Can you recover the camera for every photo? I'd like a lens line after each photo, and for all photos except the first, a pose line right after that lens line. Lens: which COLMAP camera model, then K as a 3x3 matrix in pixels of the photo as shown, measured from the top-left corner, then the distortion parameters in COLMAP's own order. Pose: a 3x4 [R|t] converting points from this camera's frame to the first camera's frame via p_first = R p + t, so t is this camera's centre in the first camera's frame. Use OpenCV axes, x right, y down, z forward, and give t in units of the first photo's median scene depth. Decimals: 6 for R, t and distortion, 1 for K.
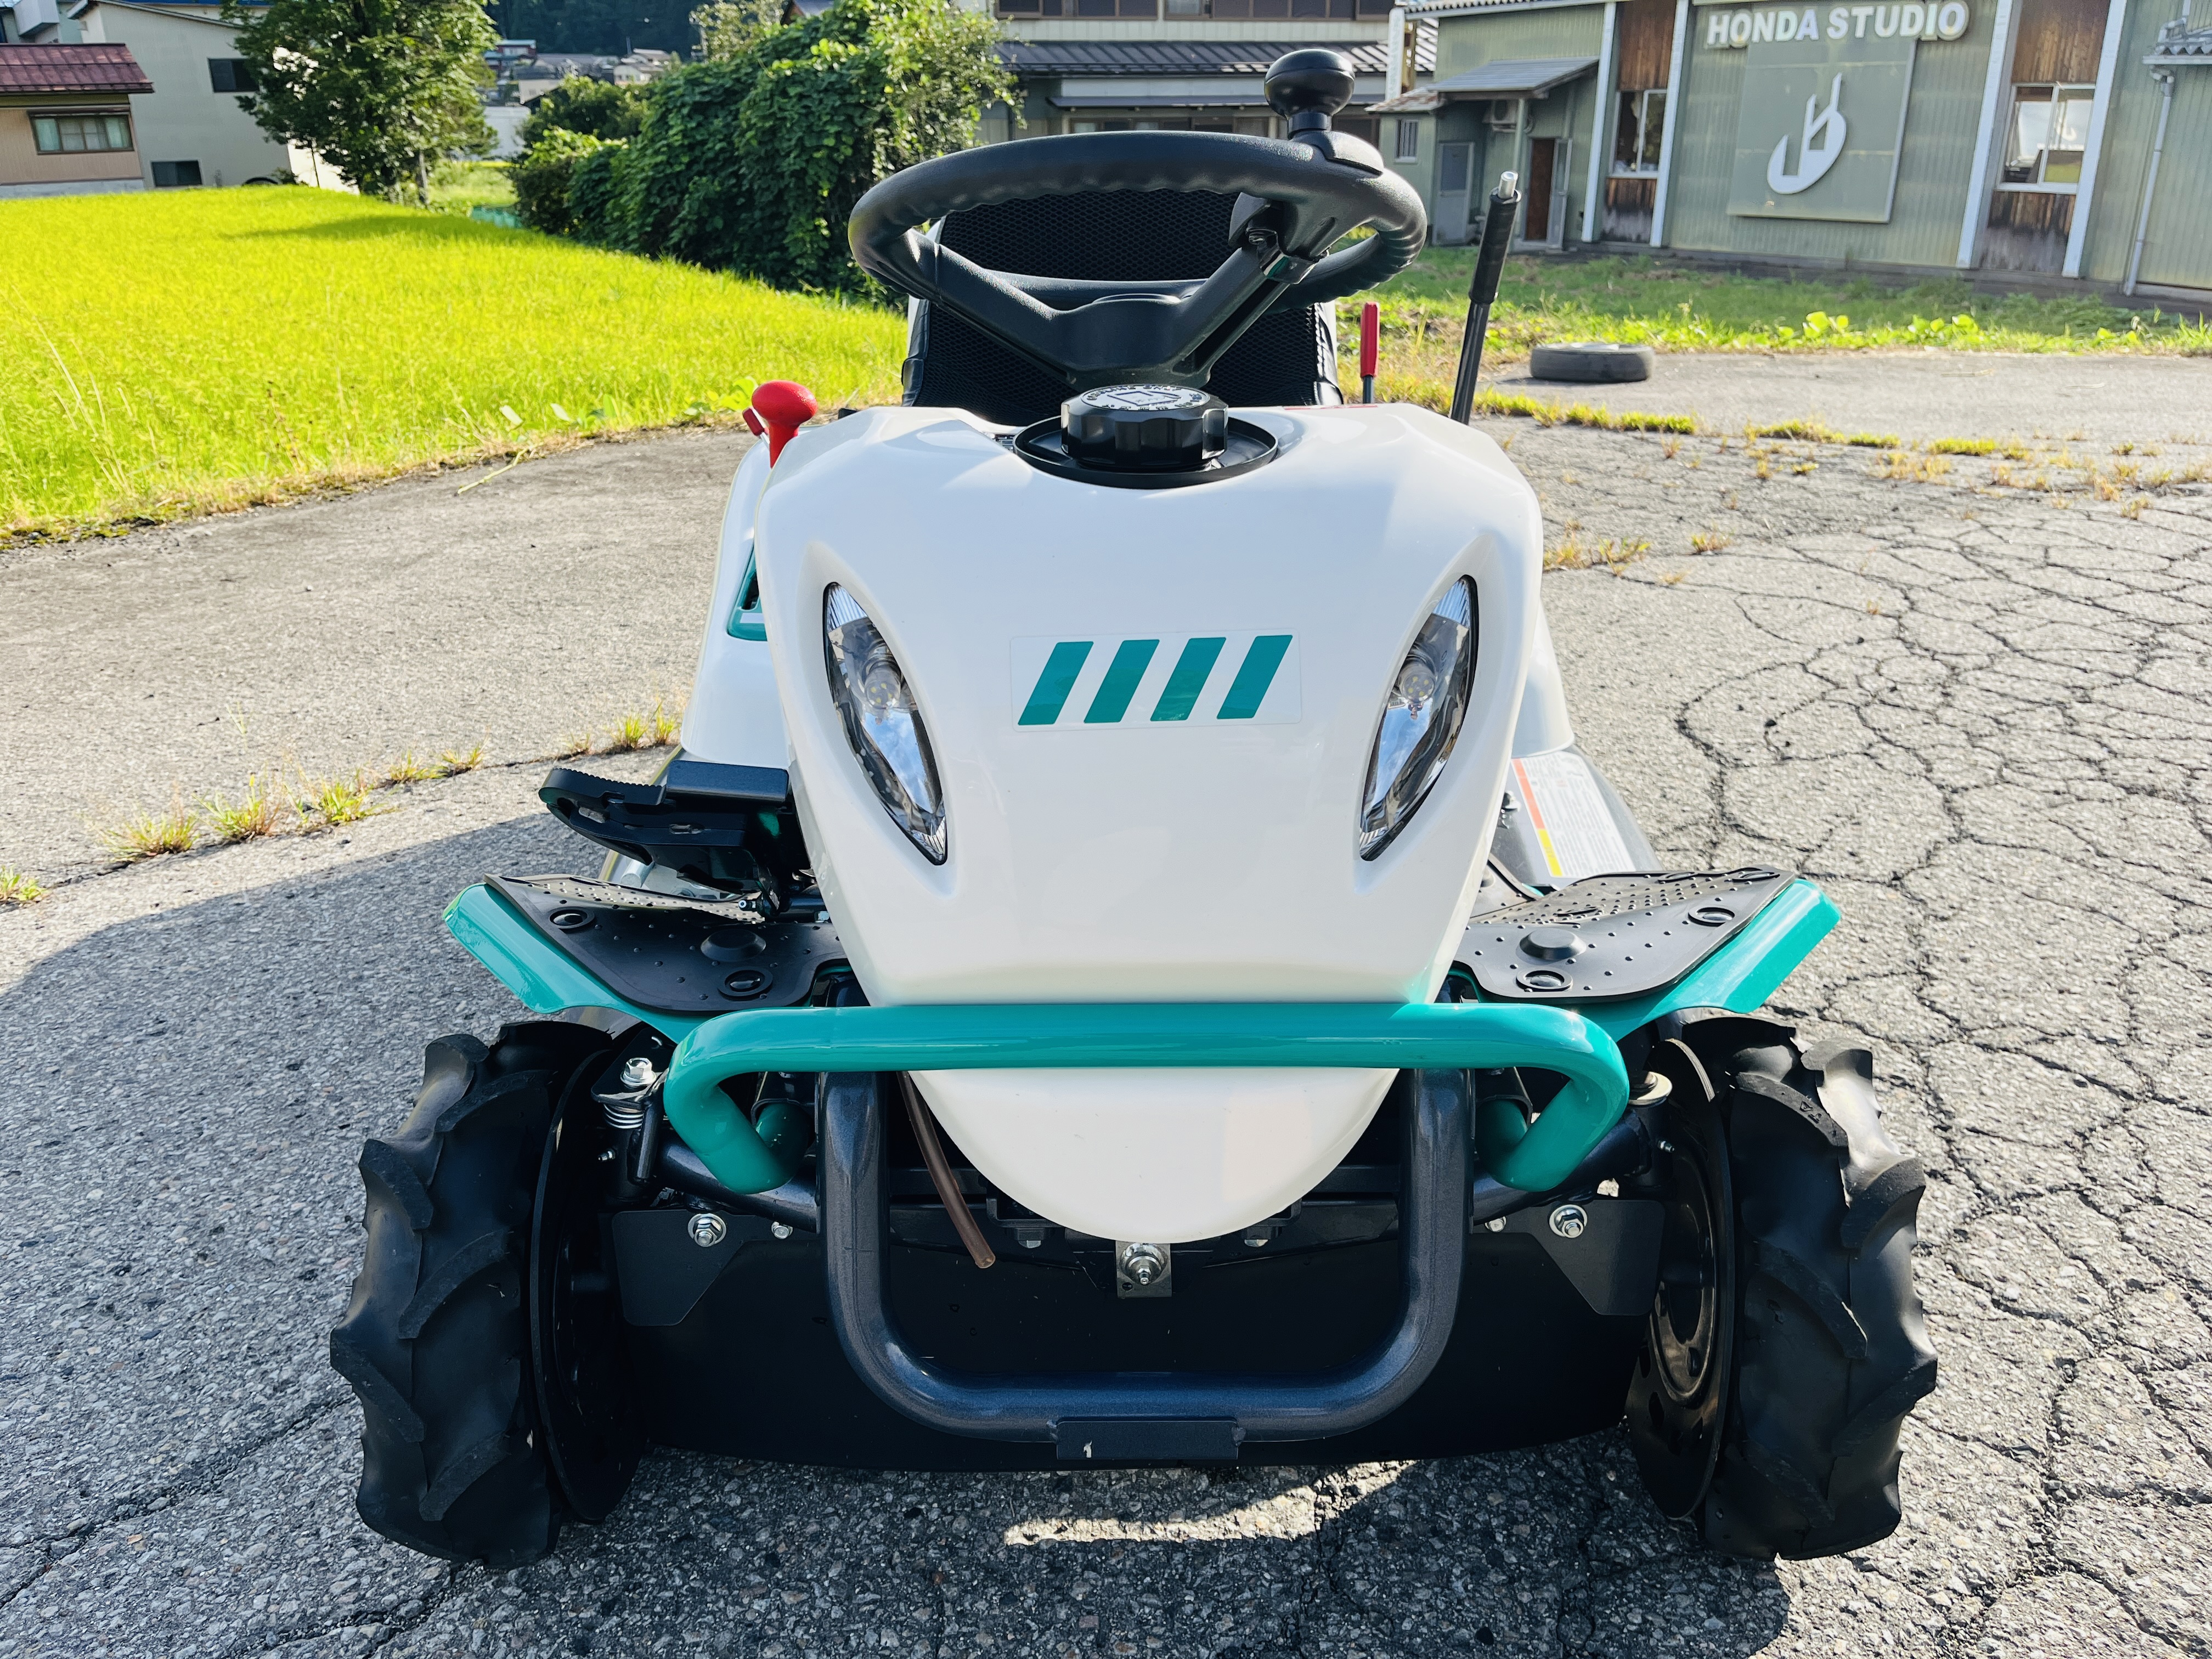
lens RADIAL K [[1689.9, 0, 1106.9], [0, 1689.9, 825.3], [0, 0, 1]] dist [0.033555, -0.058528]
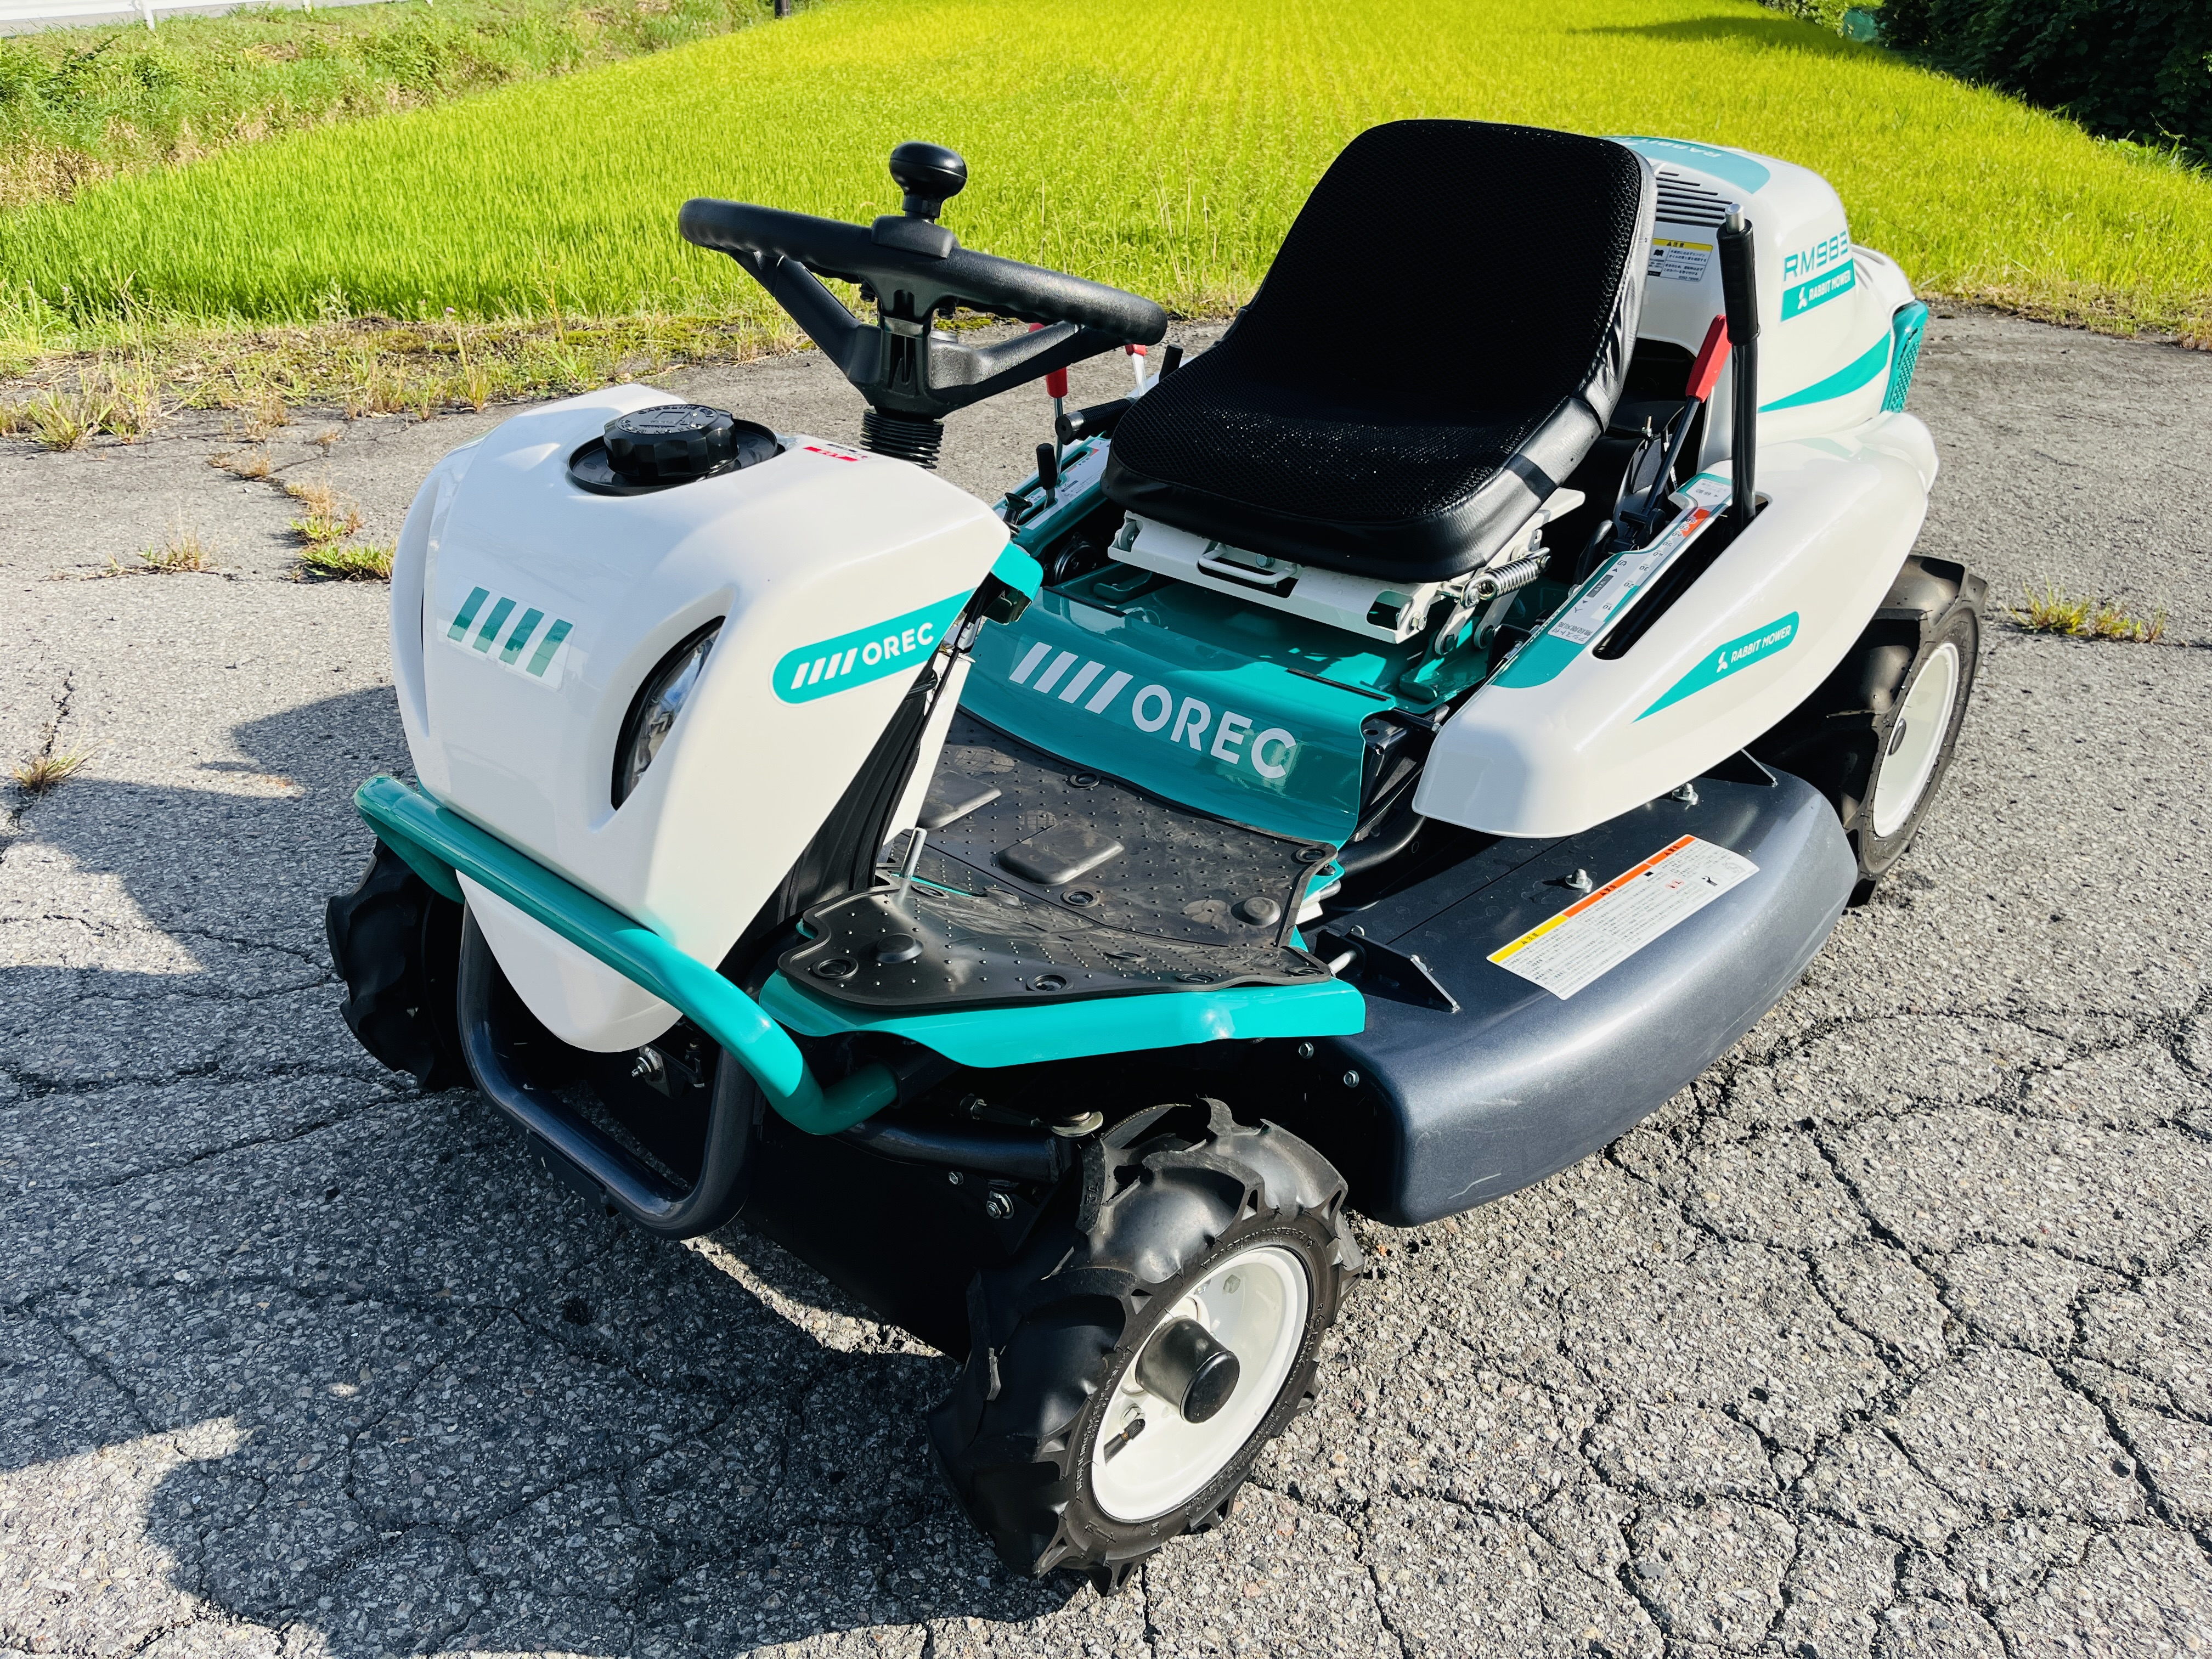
lens RADIAL K [[1689.9, 0, 1101.6], [0, 1689.9, 829.9], [0, 0, 1]] dist [0.033555, -0.058528]
pose [[0.749051, 0.324886, -0.577384, 0.053792], [-0.263367, 0.945706, 0.190466, -0.013998], [0.607915, 0.009395, 0.793946, 0.009076]]
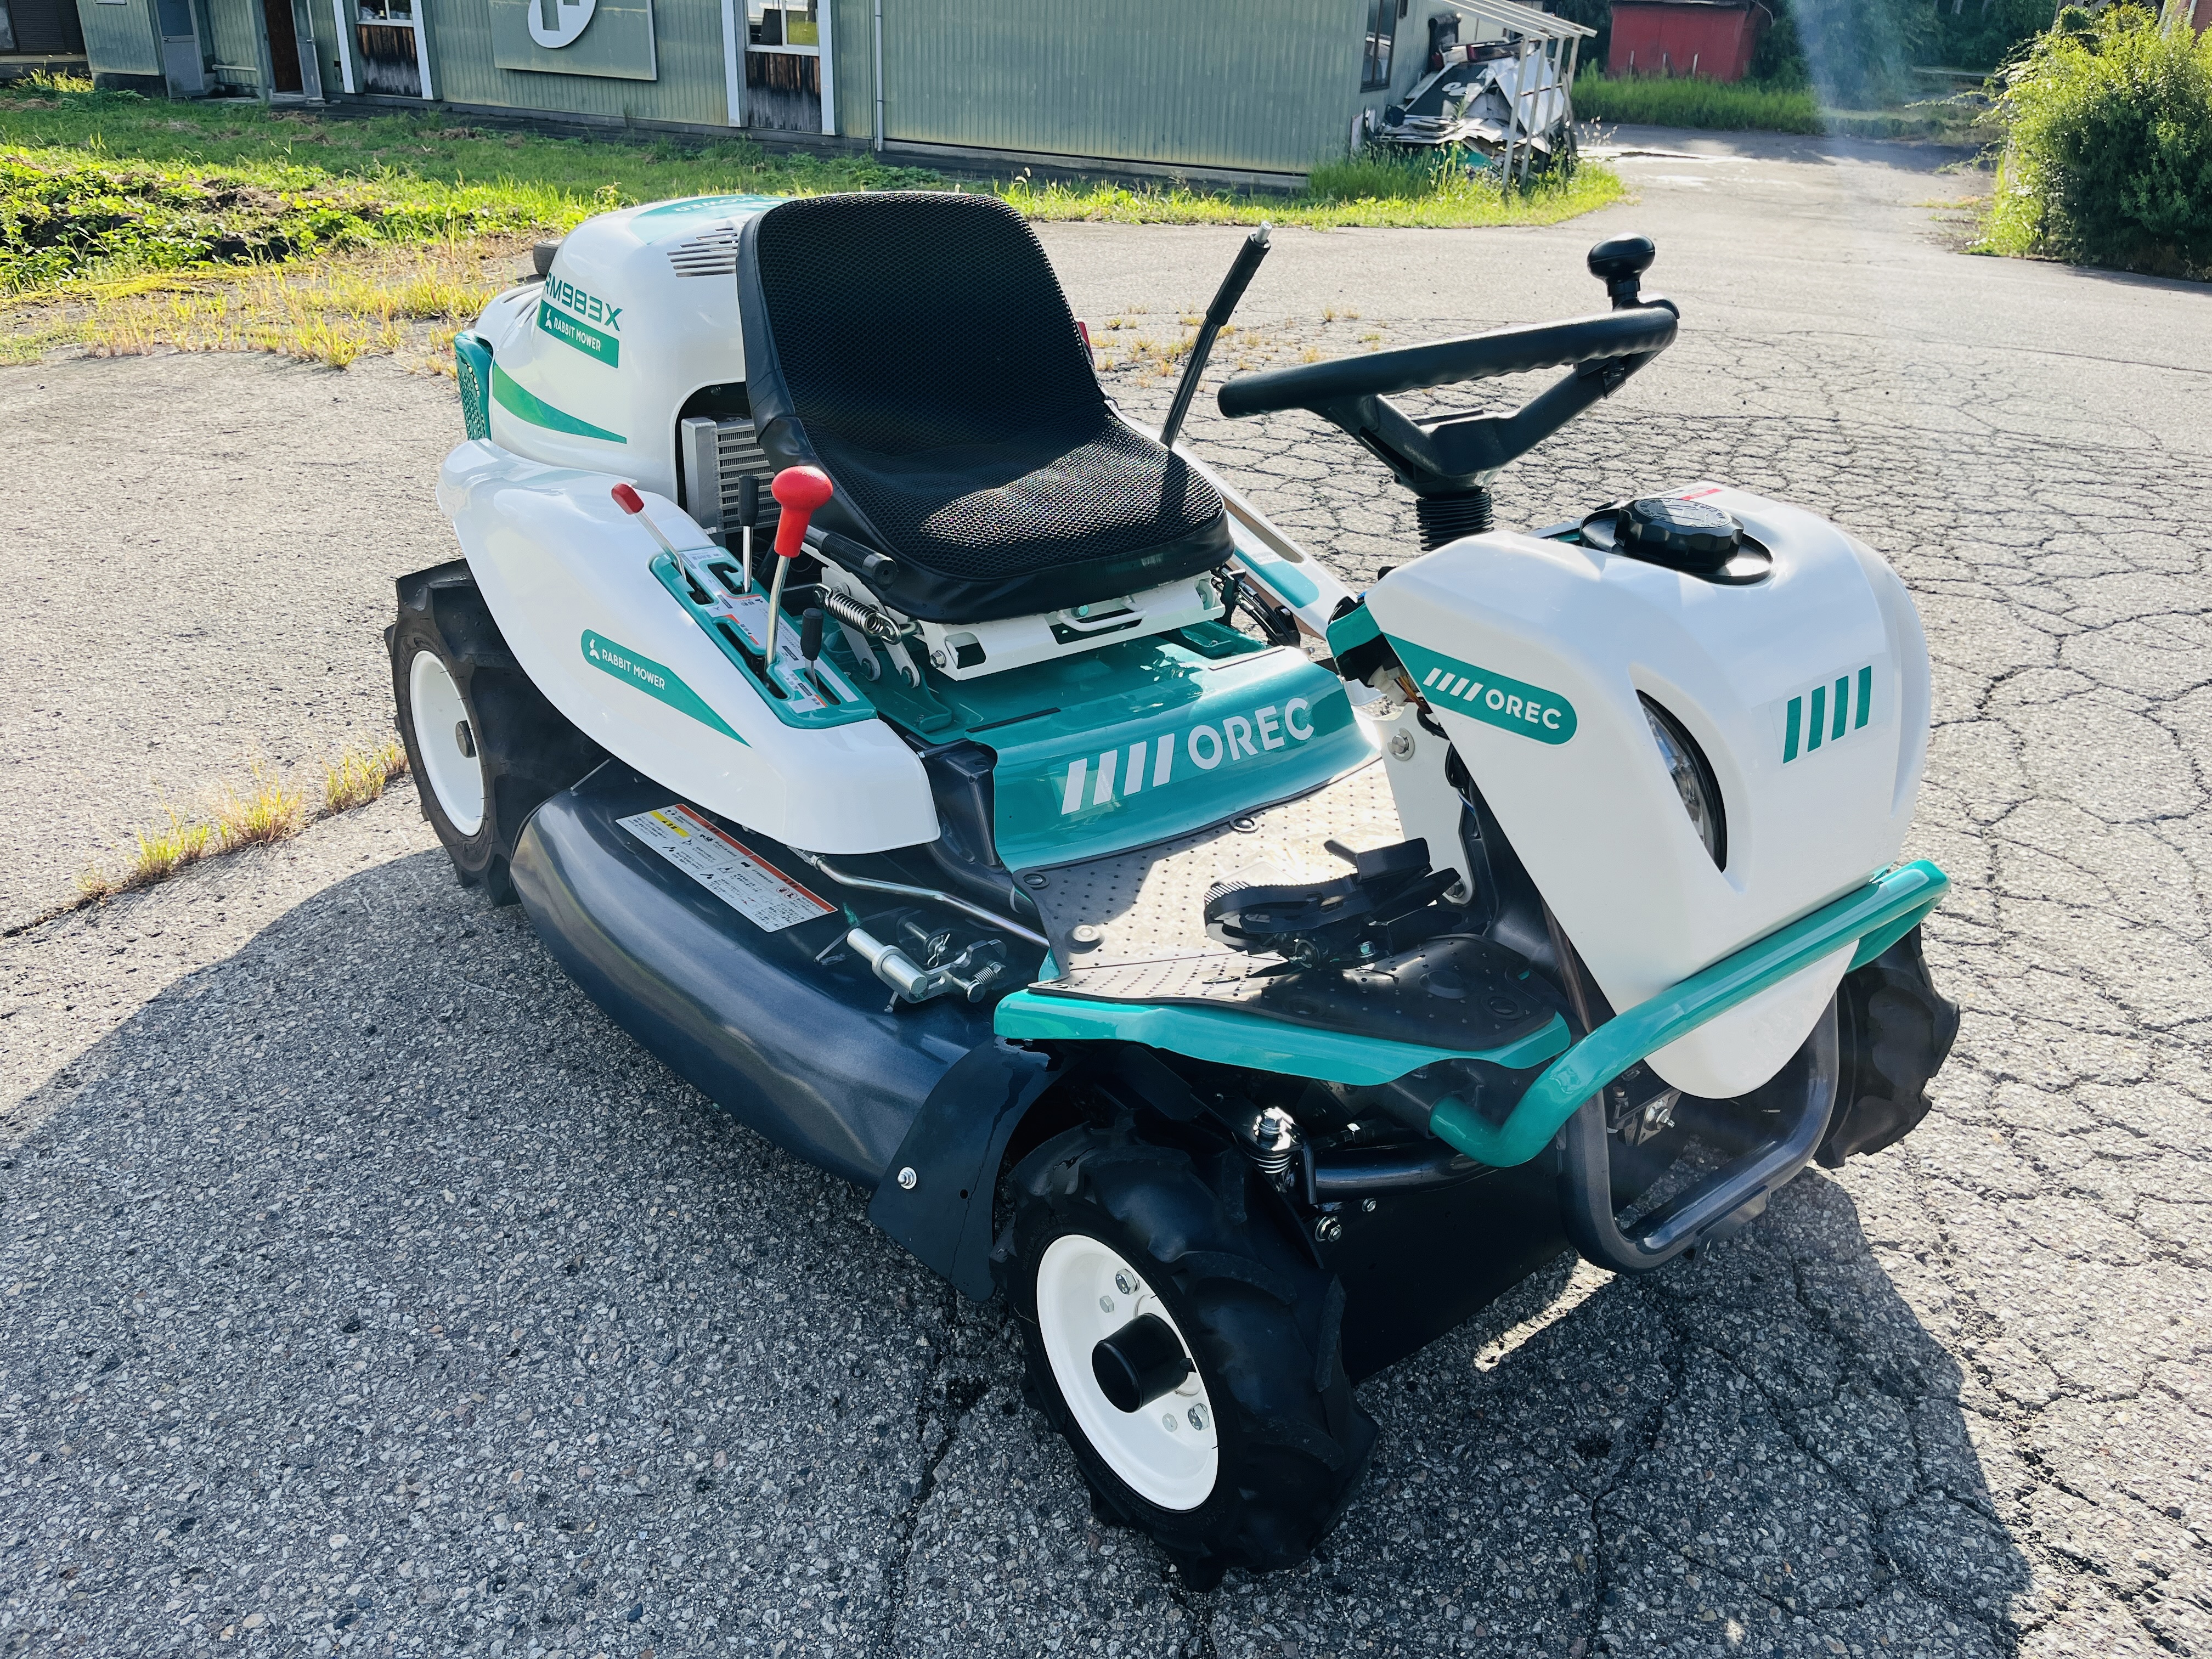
lens RADIAL K [[1689.9, 0, 1099.3], [0, 1689.9, 840.1], [0, 0, 1]] dist [0.033555, -0.058528]
pose [[0.770528, -0.248048, 0.587161, -0.060173], [0.193749, 0.968731, 0.154987, -0.014645], [-0.607246, -0.005660, 0.794494, 0.009312]]
